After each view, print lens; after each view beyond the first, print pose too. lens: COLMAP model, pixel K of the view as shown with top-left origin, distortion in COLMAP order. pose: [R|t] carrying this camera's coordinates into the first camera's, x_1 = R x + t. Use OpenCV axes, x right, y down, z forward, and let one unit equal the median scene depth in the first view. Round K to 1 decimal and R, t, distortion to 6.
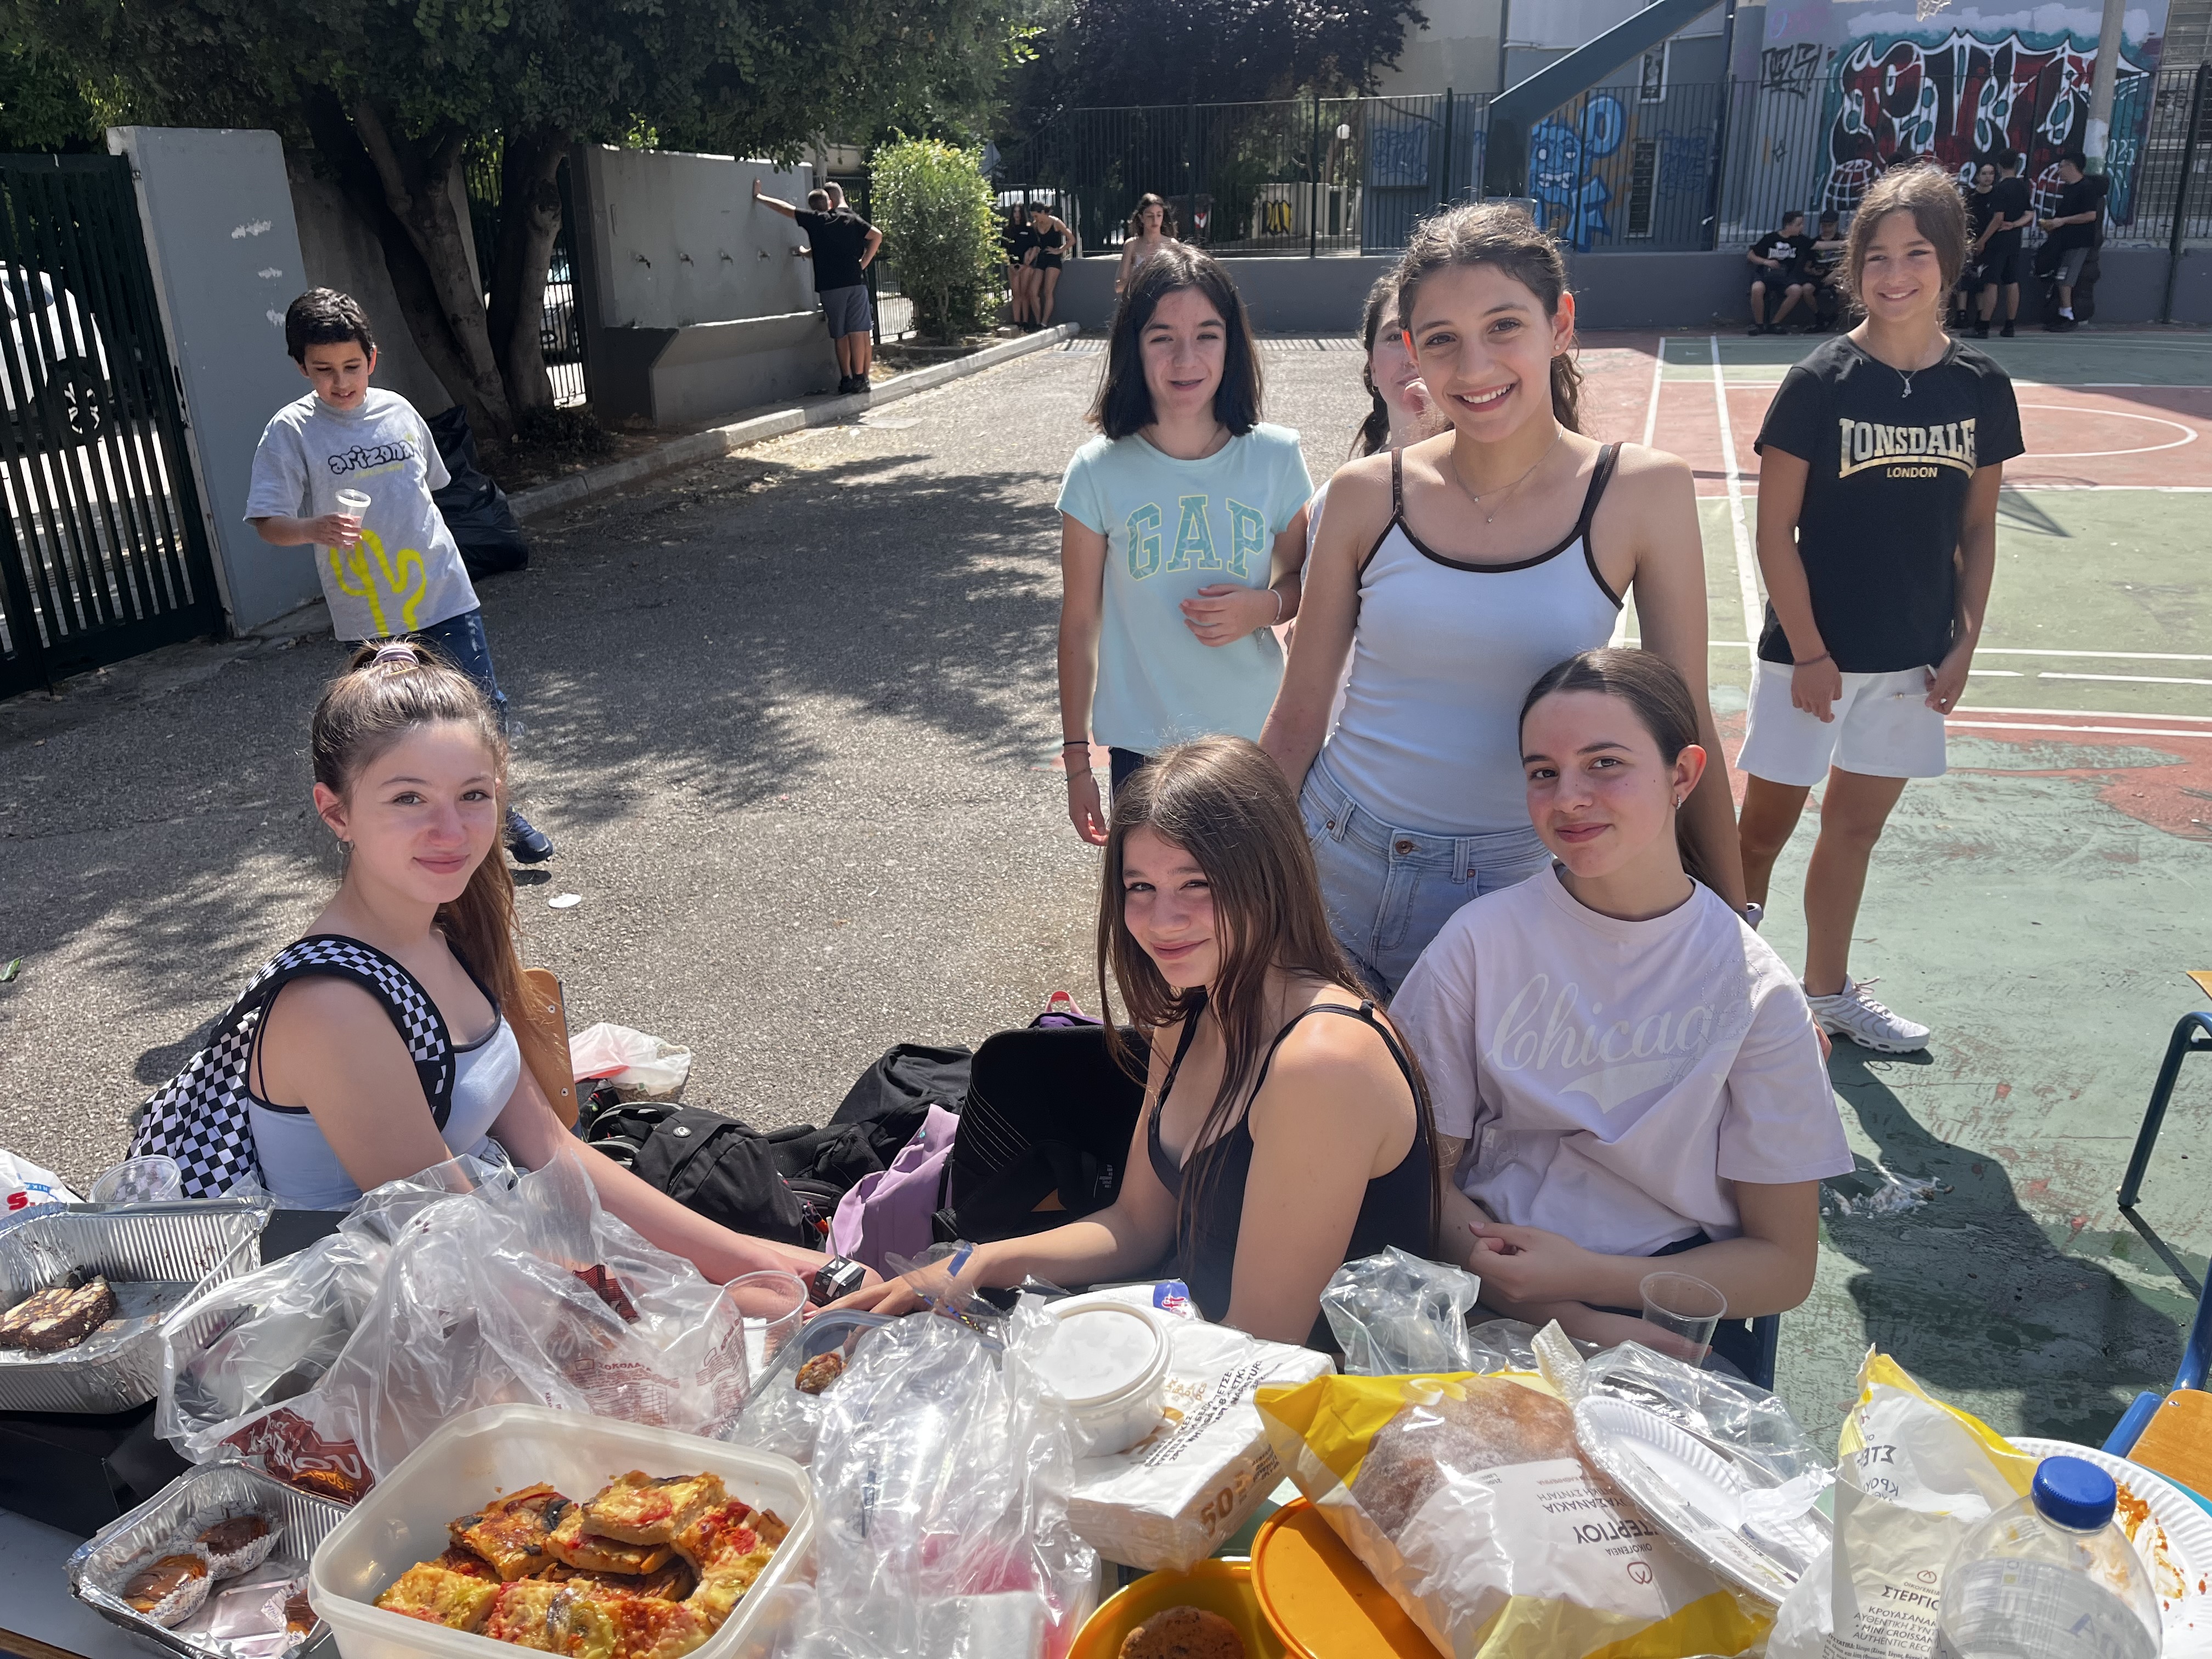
lens RADIAL K [[1668.0, 0, 1082.7], [0, 1668.0, 840.7], [0, 0, 1]] dist [0.062218, -0.085744]
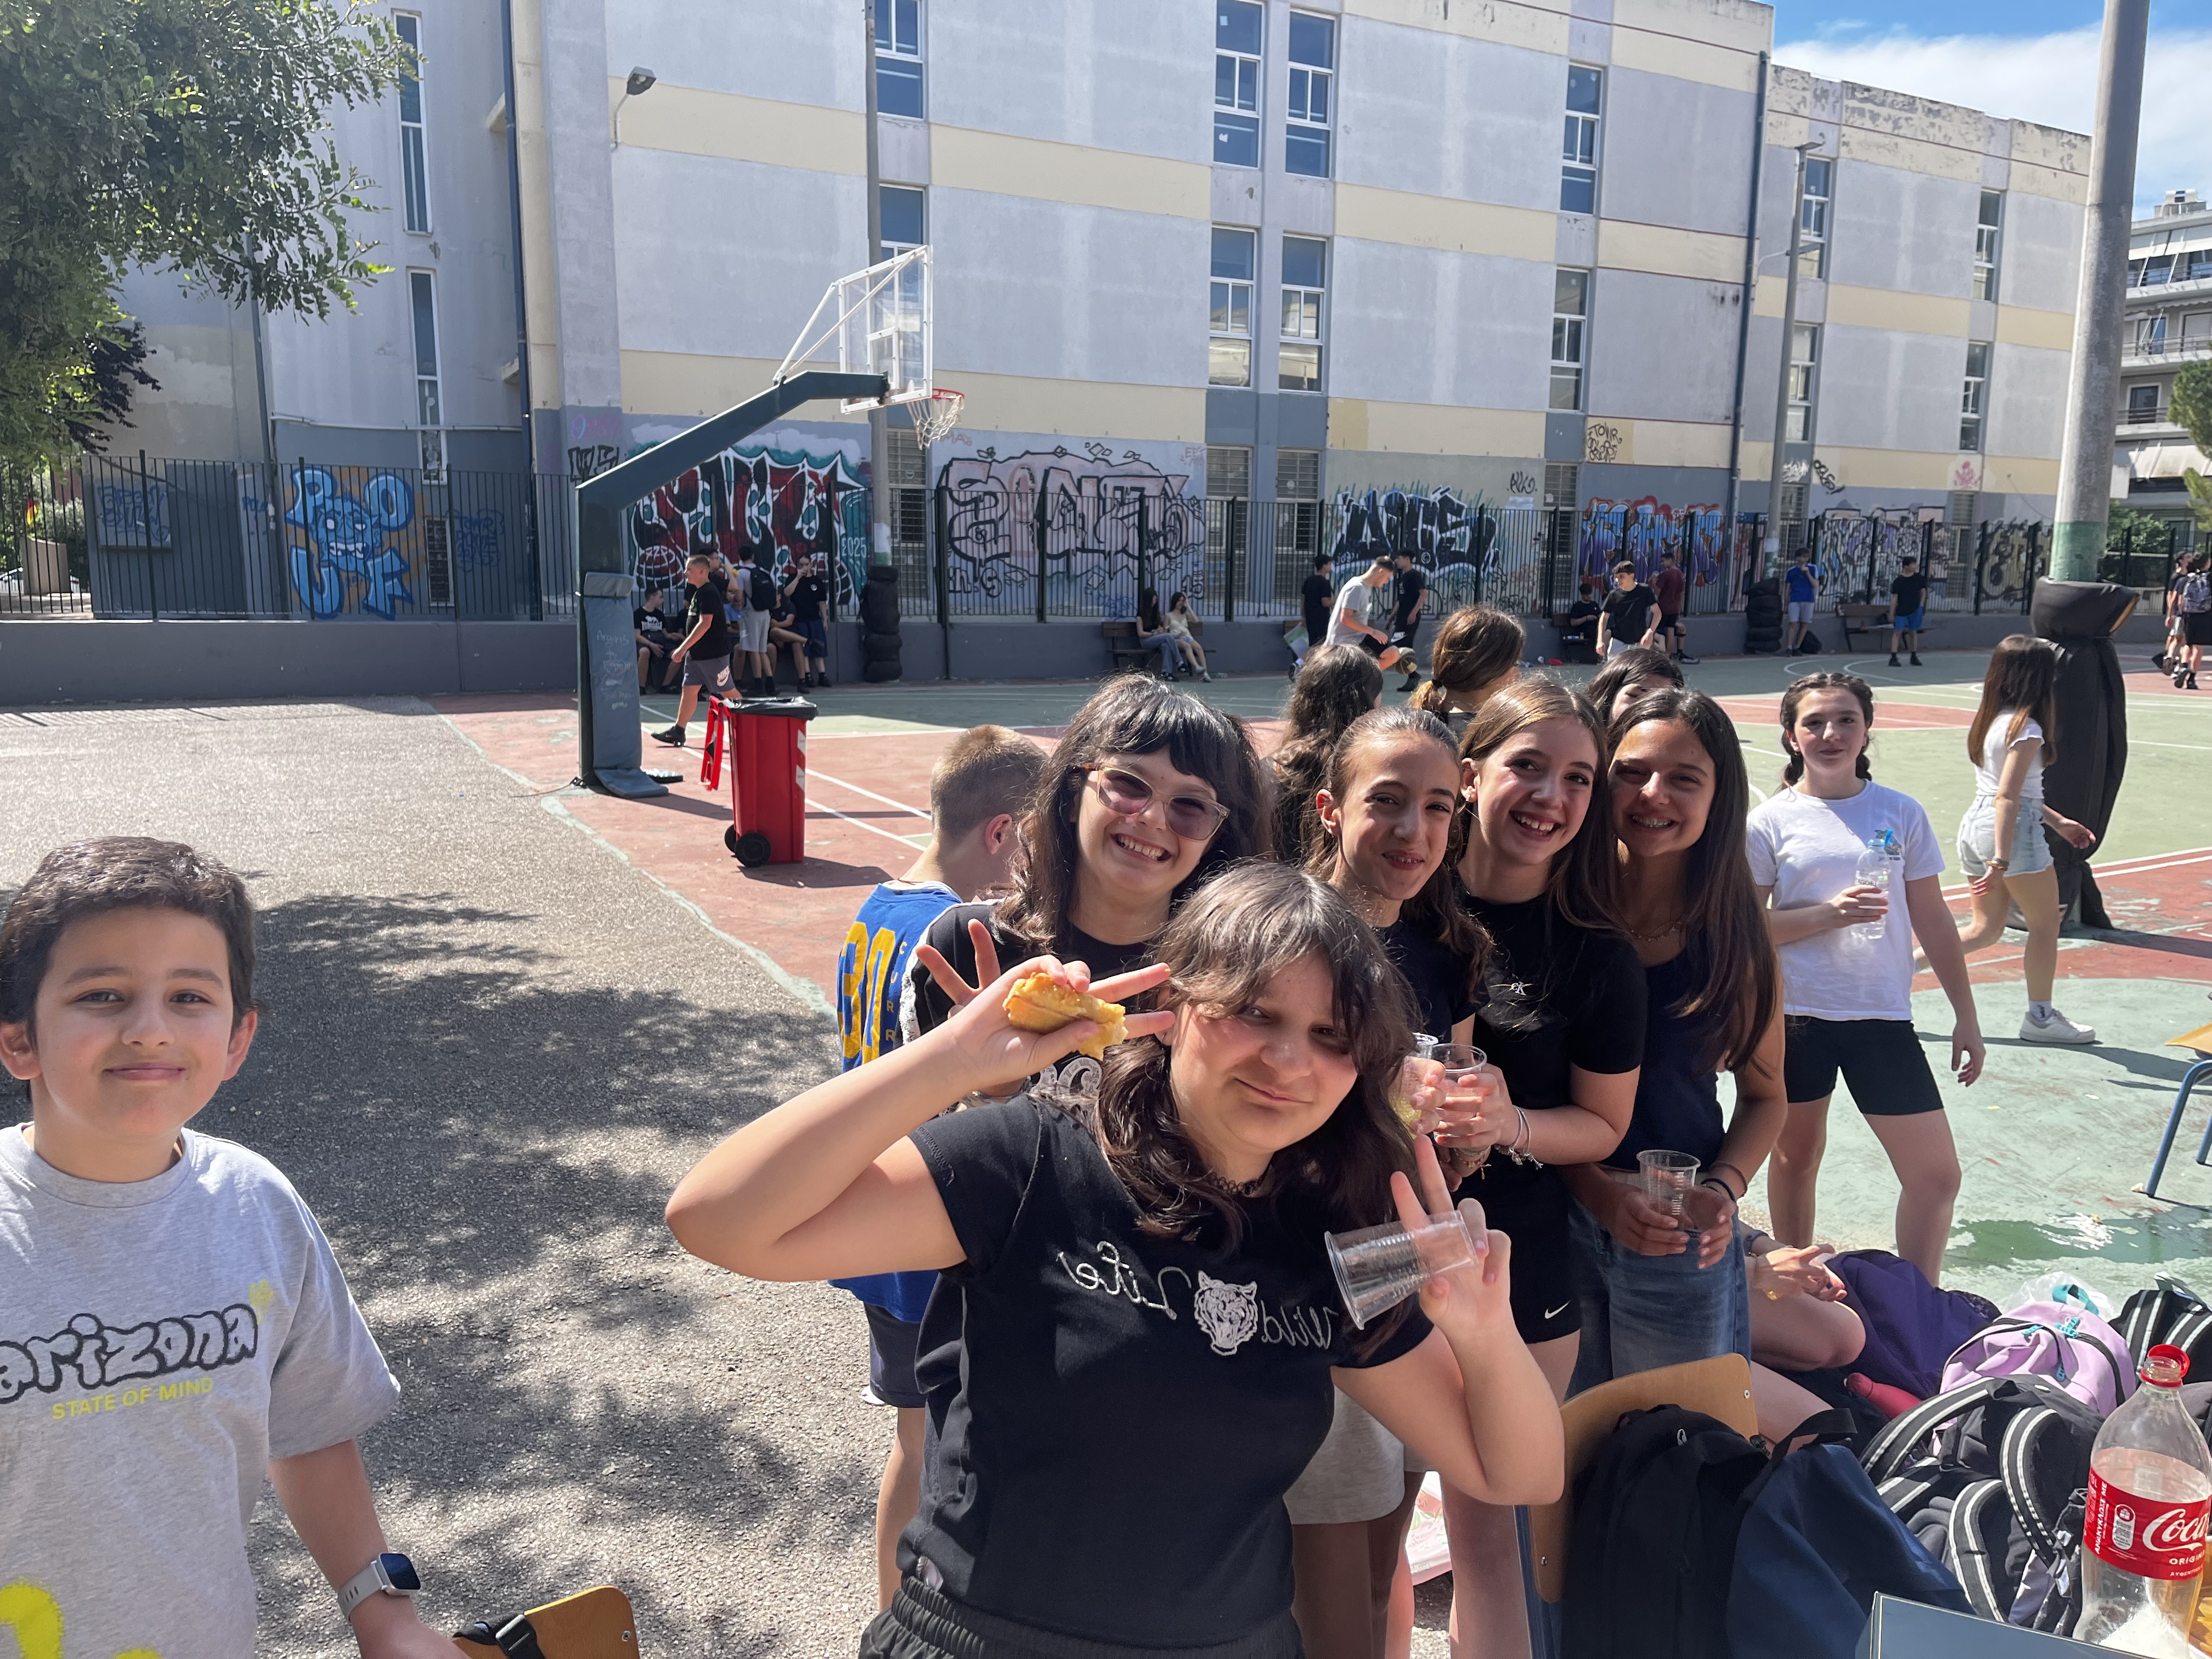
lens RADIAL K [[1668.0, 0, 1103.4], [0, 1668.0, 848.1], [0, 0, 1]] dist [0.062218, -0.085744]
pose [[0.703052, -0.088259, 0.705640, -0.152798], [0.226757, 0.968295, -0.104815, -0.021665], [-0.674017, 0.233699, 0.700775, 0.058550]]
